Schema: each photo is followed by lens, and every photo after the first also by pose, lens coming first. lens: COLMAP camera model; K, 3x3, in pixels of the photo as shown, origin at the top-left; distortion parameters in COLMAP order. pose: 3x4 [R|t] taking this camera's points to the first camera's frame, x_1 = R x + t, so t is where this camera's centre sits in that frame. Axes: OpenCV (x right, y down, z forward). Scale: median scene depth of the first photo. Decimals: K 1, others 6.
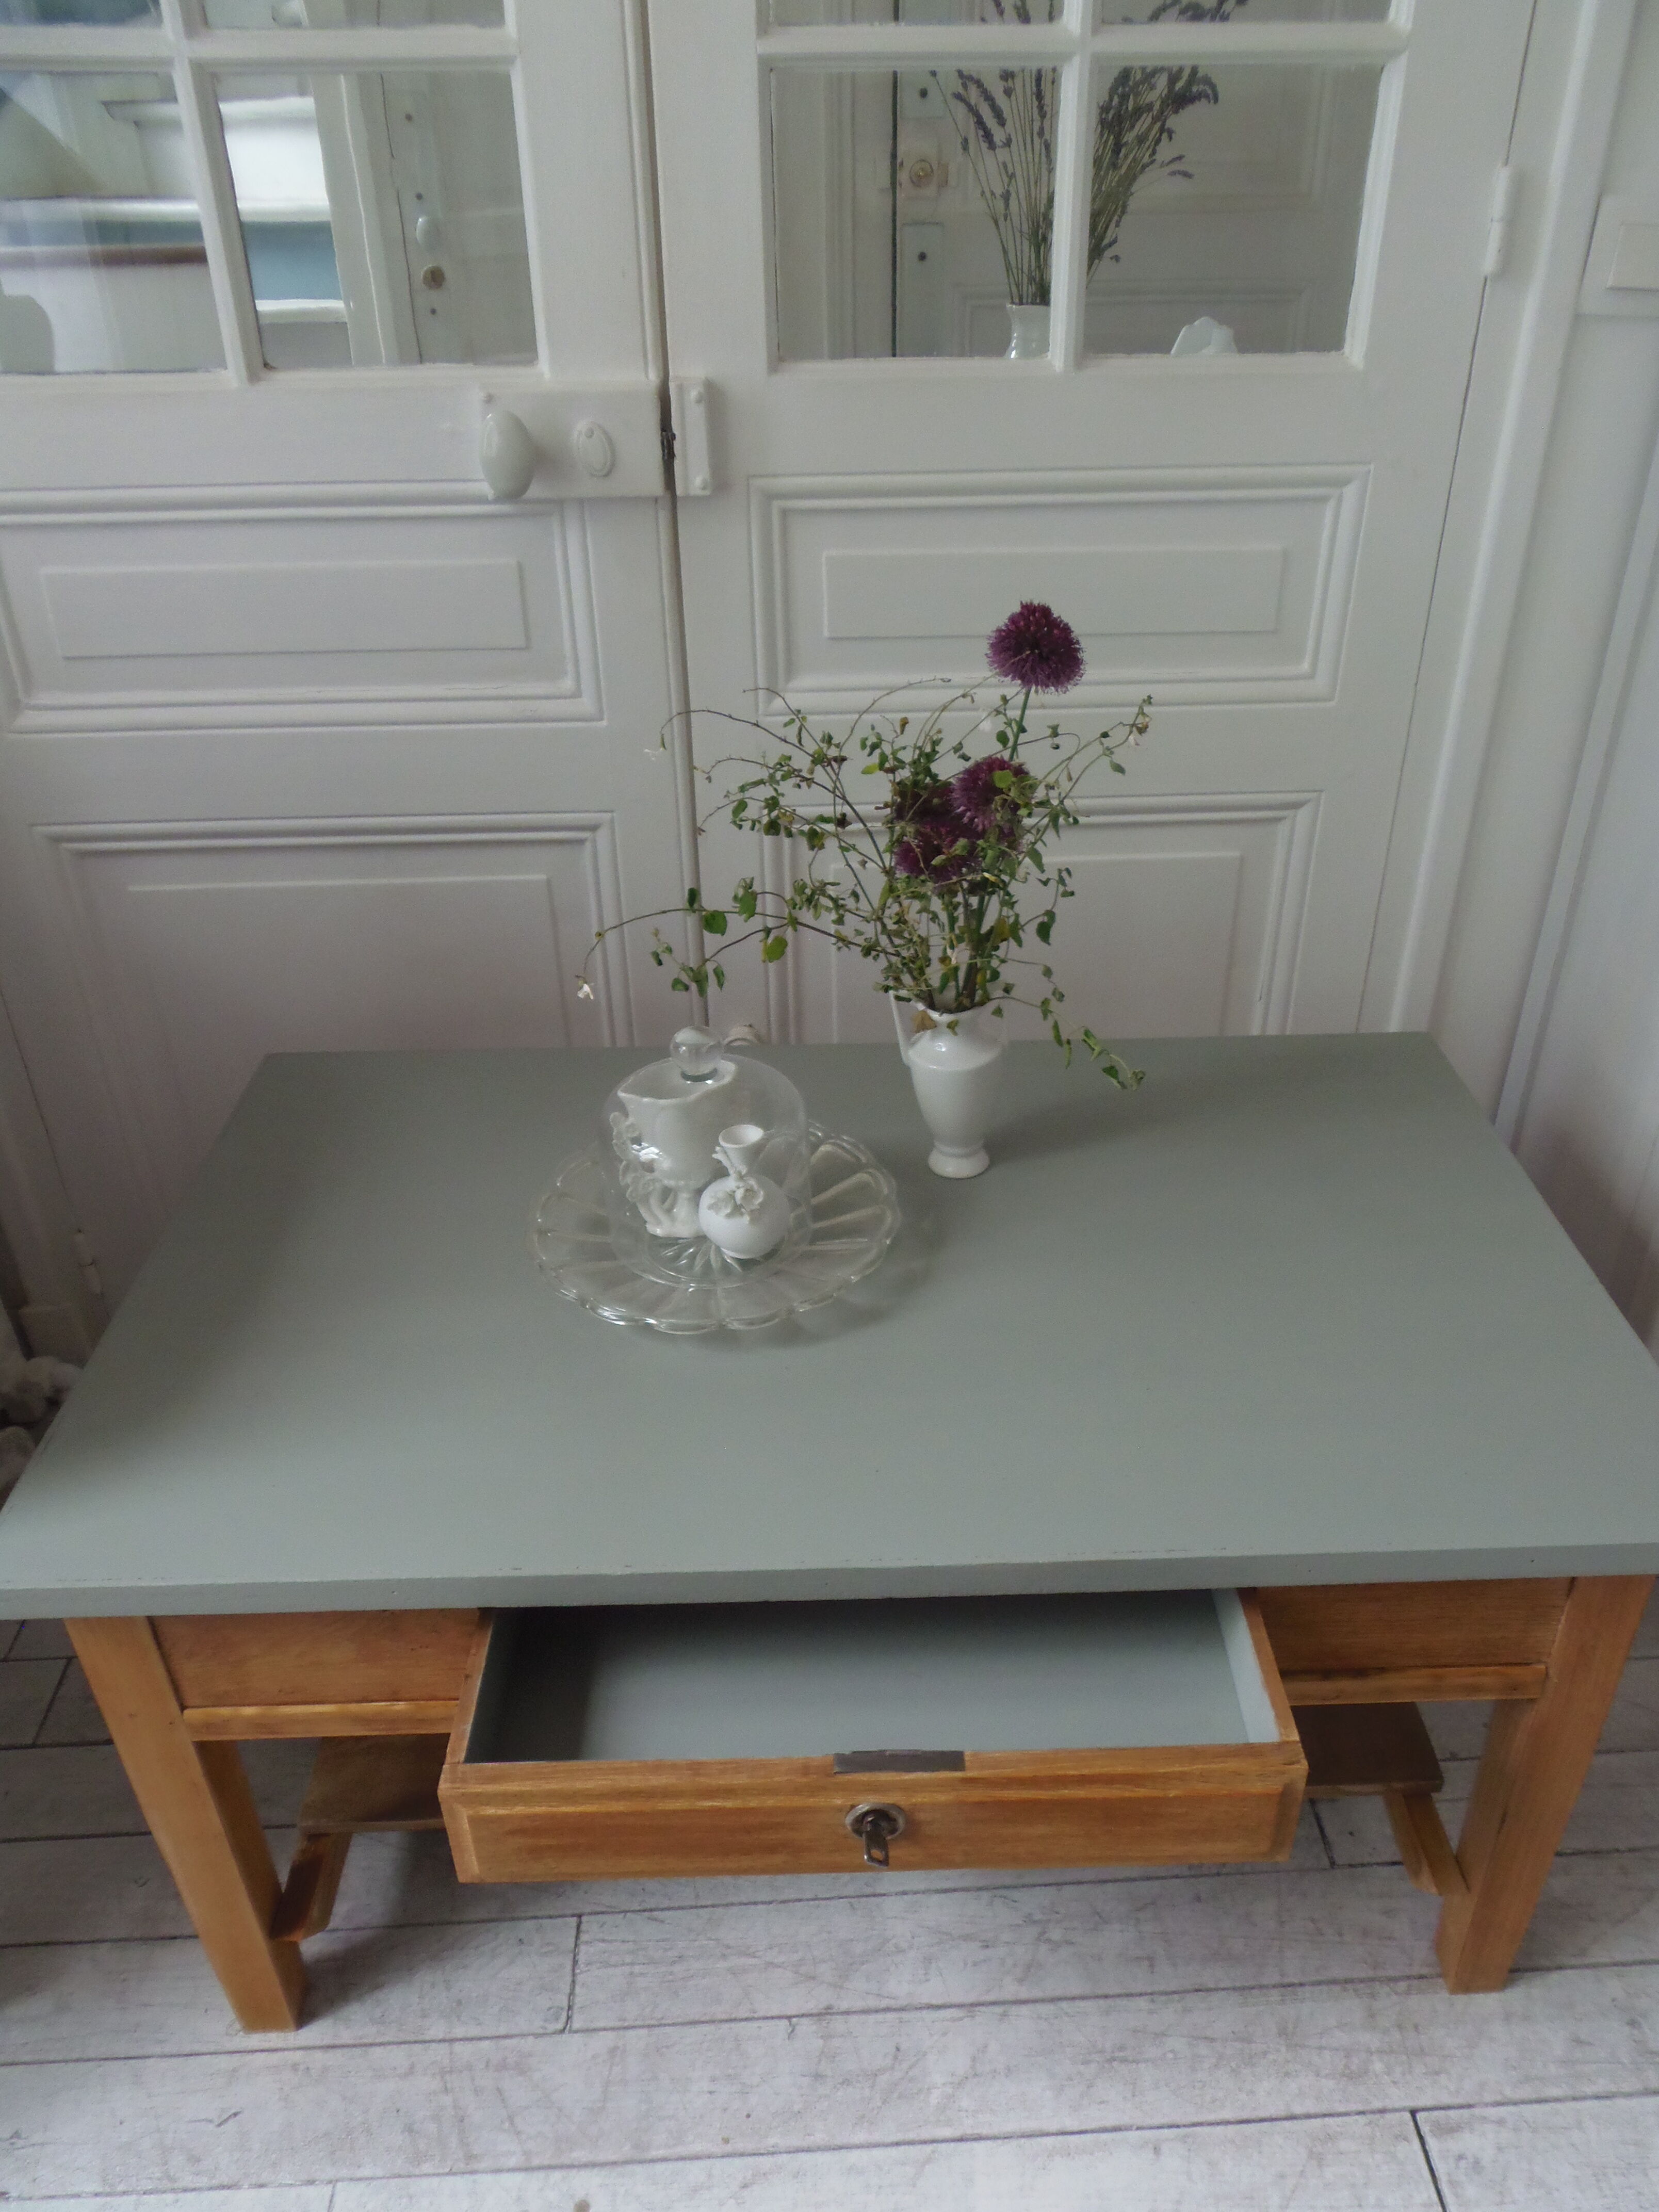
lens RADIAL K [[1605.5, 0, 859.3], [0, 1605.5, 1158.2], [0, 0, 1]] dist [0.022433, -0.029332]
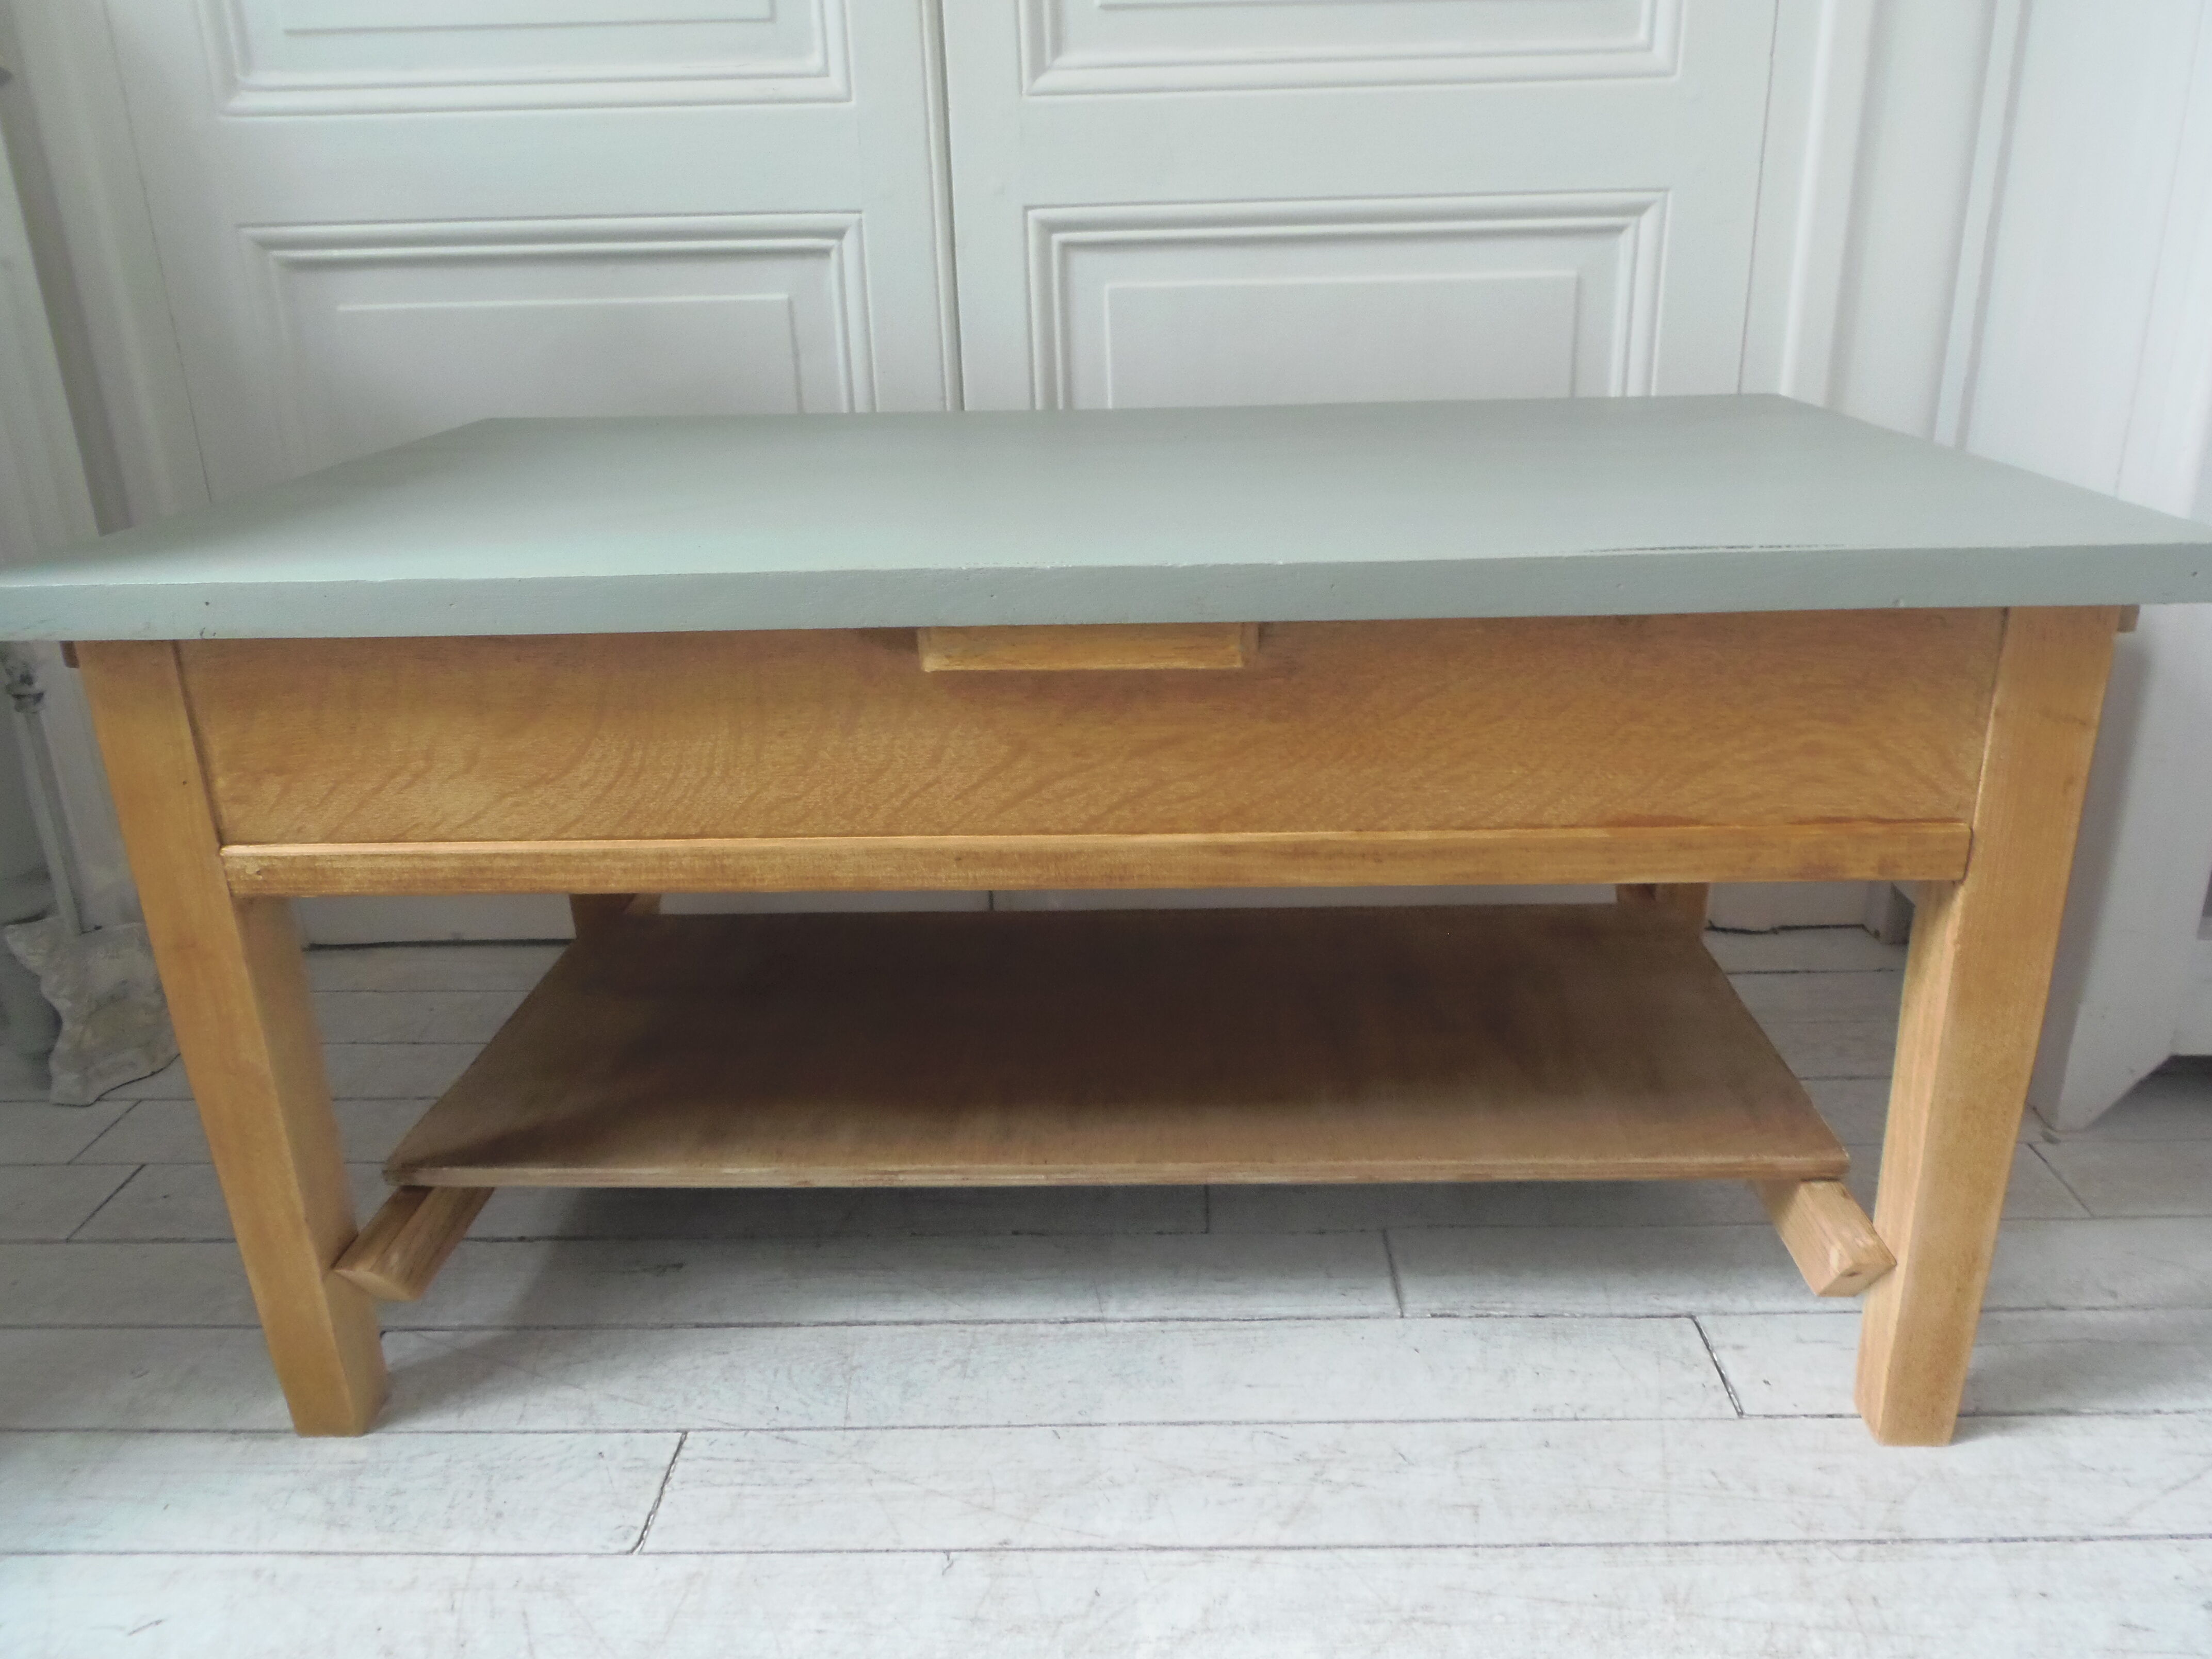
lens RADIAL K [[1621.9, 0, 1124.1], [0, 1621.9, 792.1], [0, 0, 1]] dist [-0.010257, -0.006314]
pose [[0.996684, 0.008930, -0.080883, 0.087769], [-0.026620, 0.975051, -0.220381, 0.370446], [0.076897, 0.221803, 0.972055, 0.256269]]
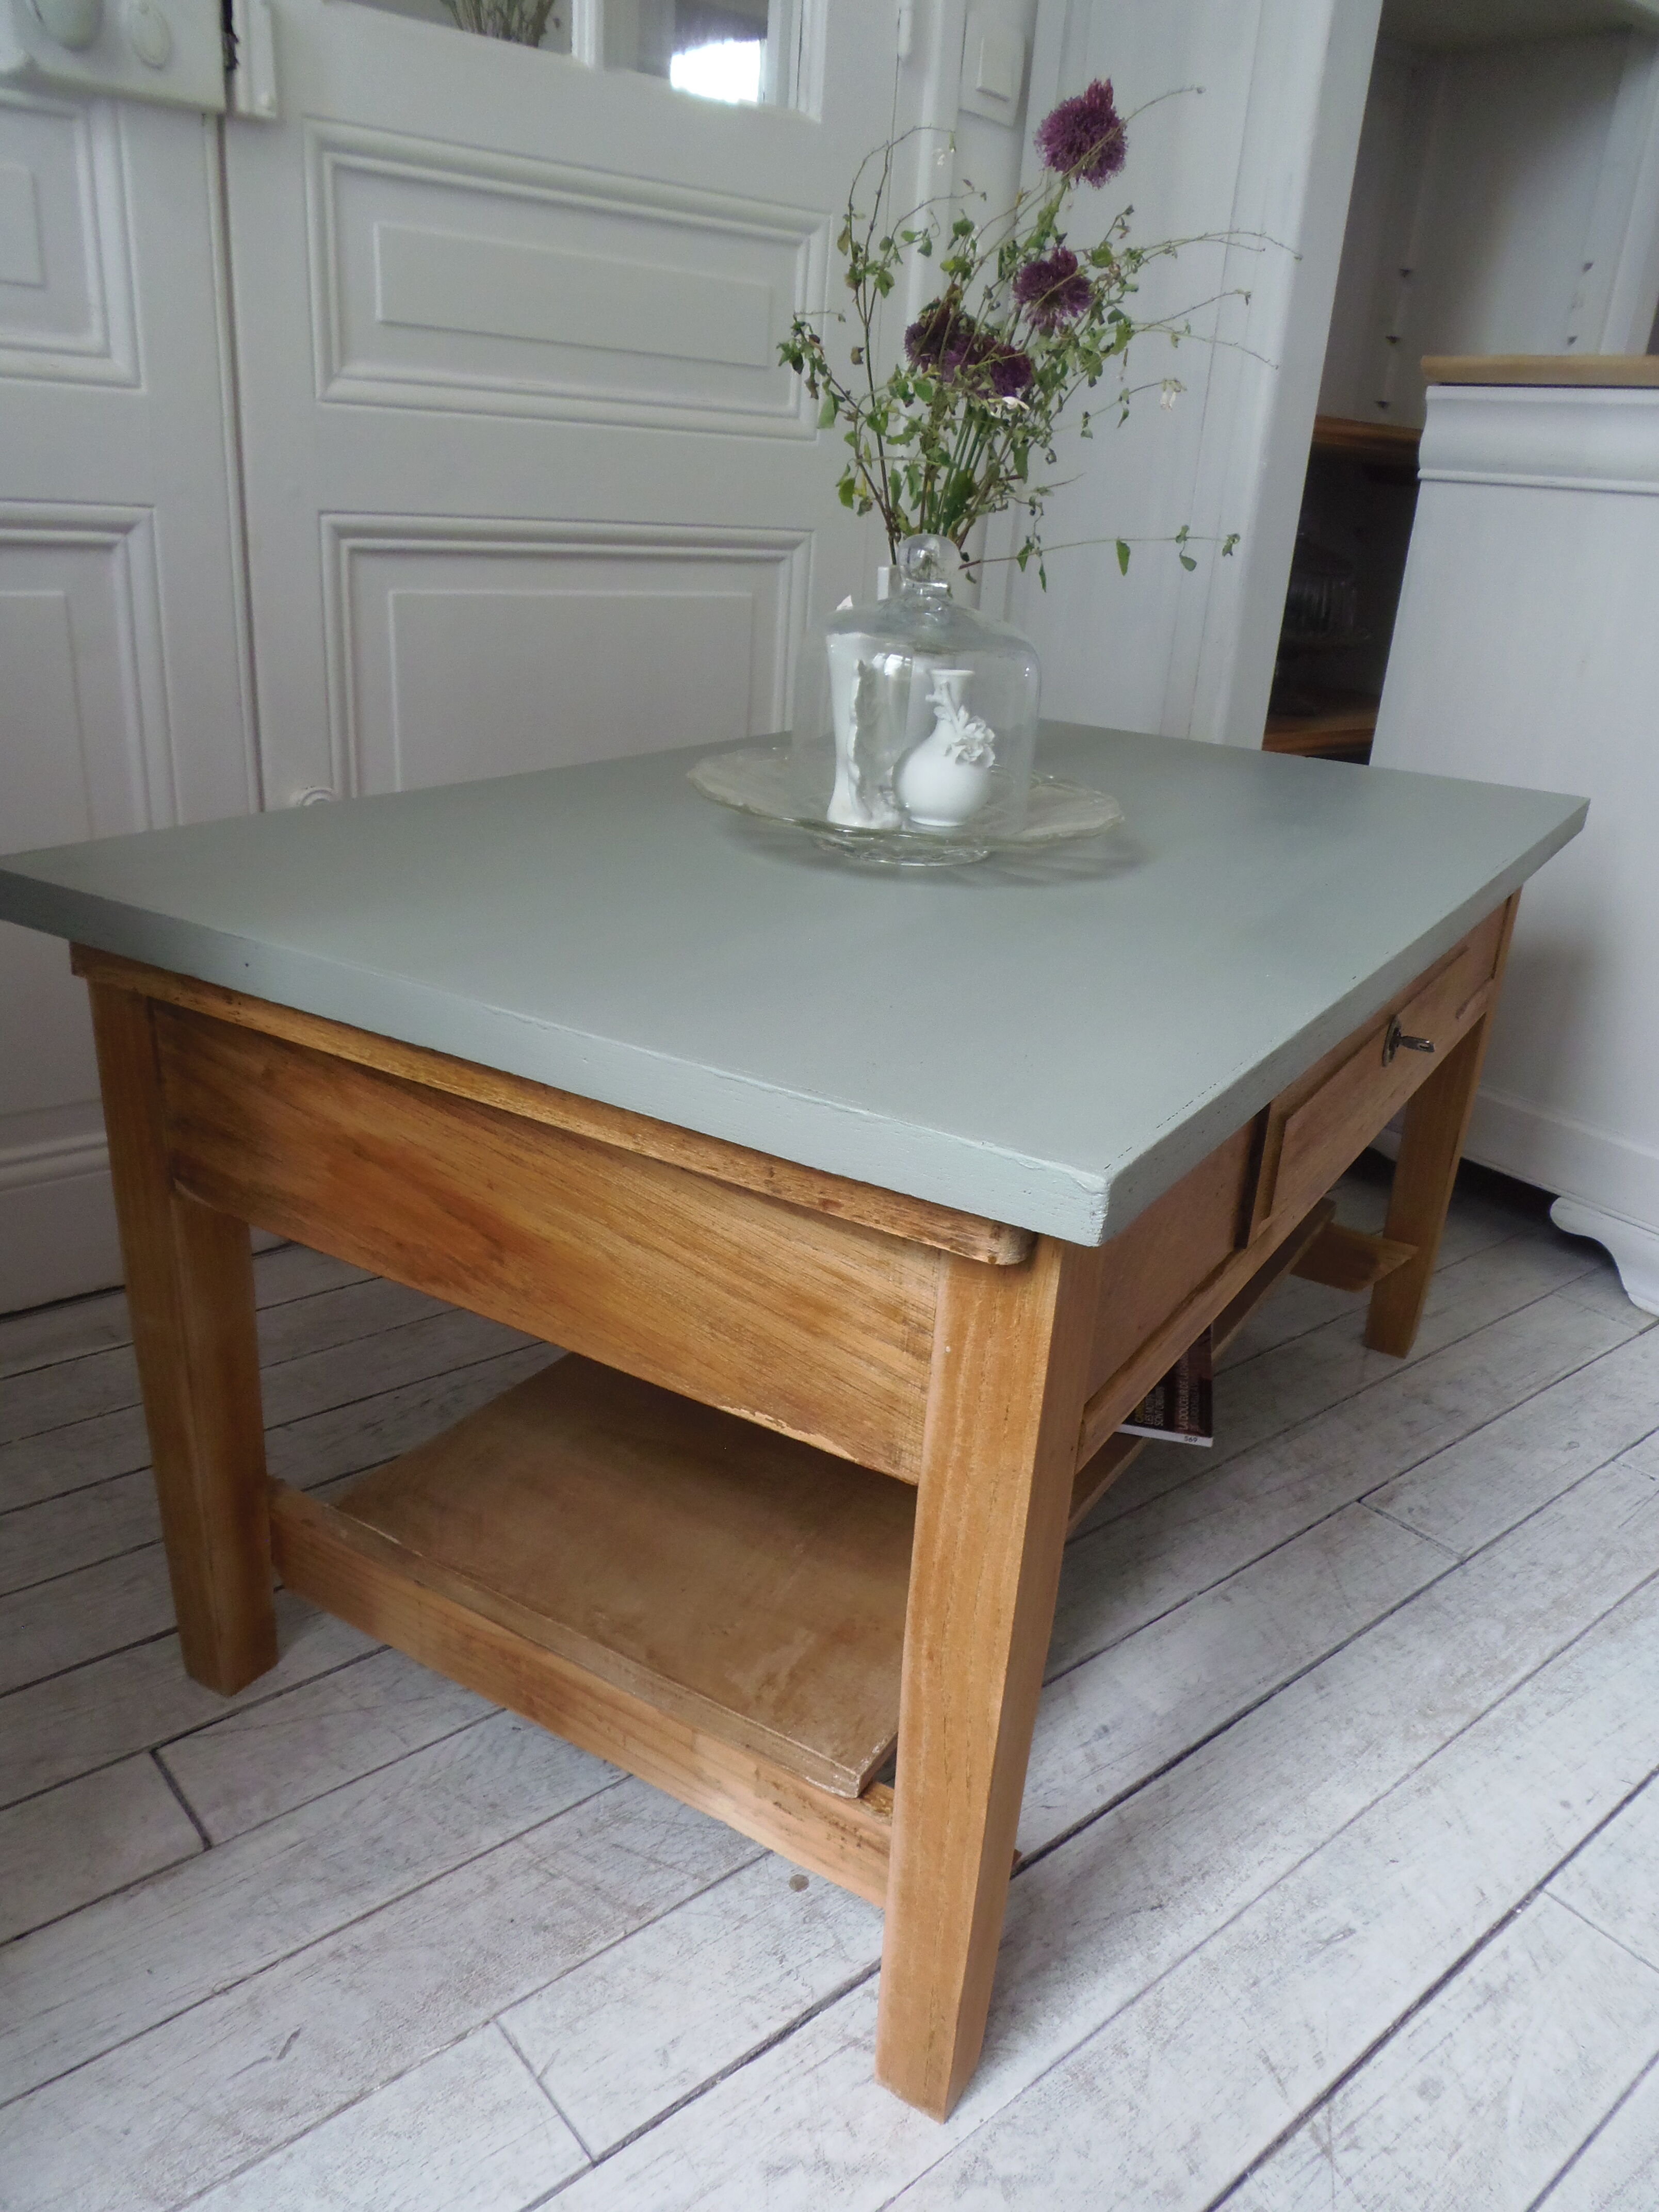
lens RADIAL K [[1617.7, 0, 851.3], [0, 1617.7, 1128.7], [0, 0, 1]] dist [-0.003530, -0.004156]
pose [[0.795053, -0.173525, 0.581188, -0.515590], [0.264936, 0.961313, -0.075409, 0.327366], [-0.545618, 0.213932, 0.810268, 0.226332]]
